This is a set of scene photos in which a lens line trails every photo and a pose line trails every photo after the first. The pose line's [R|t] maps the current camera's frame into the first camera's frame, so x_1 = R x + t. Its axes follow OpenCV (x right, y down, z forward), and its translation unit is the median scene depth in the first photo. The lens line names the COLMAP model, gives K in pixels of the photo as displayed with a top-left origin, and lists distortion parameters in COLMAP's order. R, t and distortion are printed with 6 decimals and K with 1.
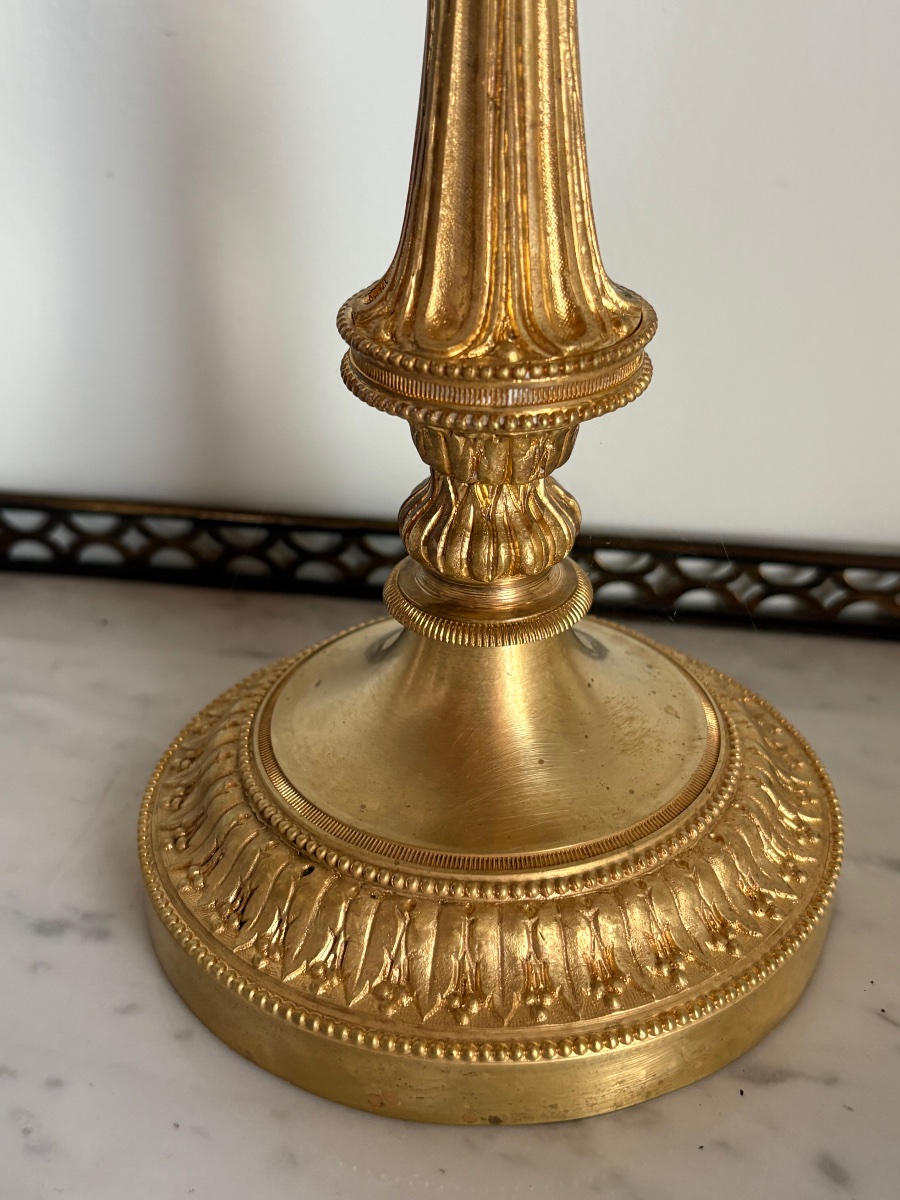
lens RADIAL K [[1375.3, 0, 450.0], [0, 1375.3, 600.0], [0, 0, 1]] dist [0.229782, -0.949356]
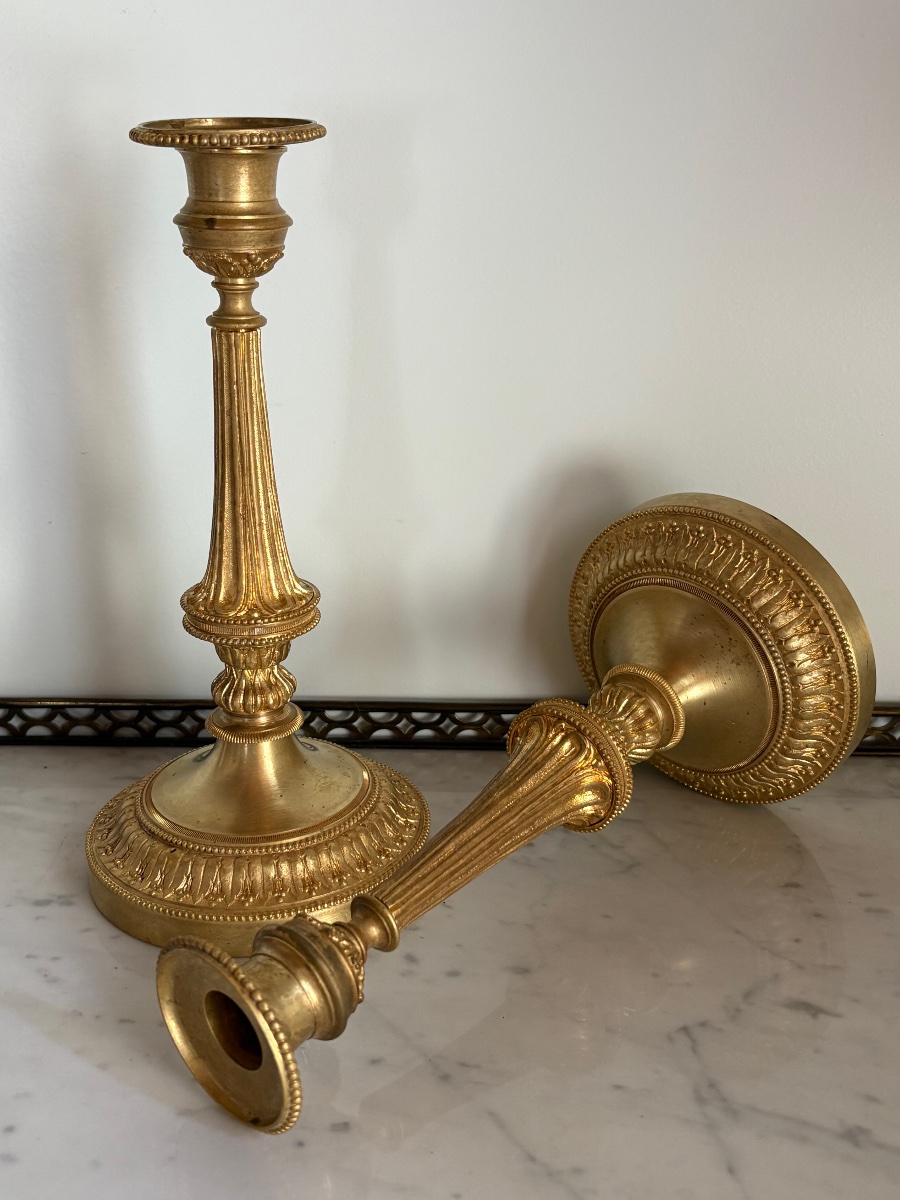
lens RADIAL K [[1375.3, 0, 450.0], [0, 1375.3, 600.0], [0, 0, 1]] dist [0.229782, -0.949356]
pose [[0.991226, -0.042936, 0.125008, 0.074168], [0.062469, 0.985654, -0.156791, 0.181716], [-0.116483, 0.163224, 0.979688, -1.293148]]
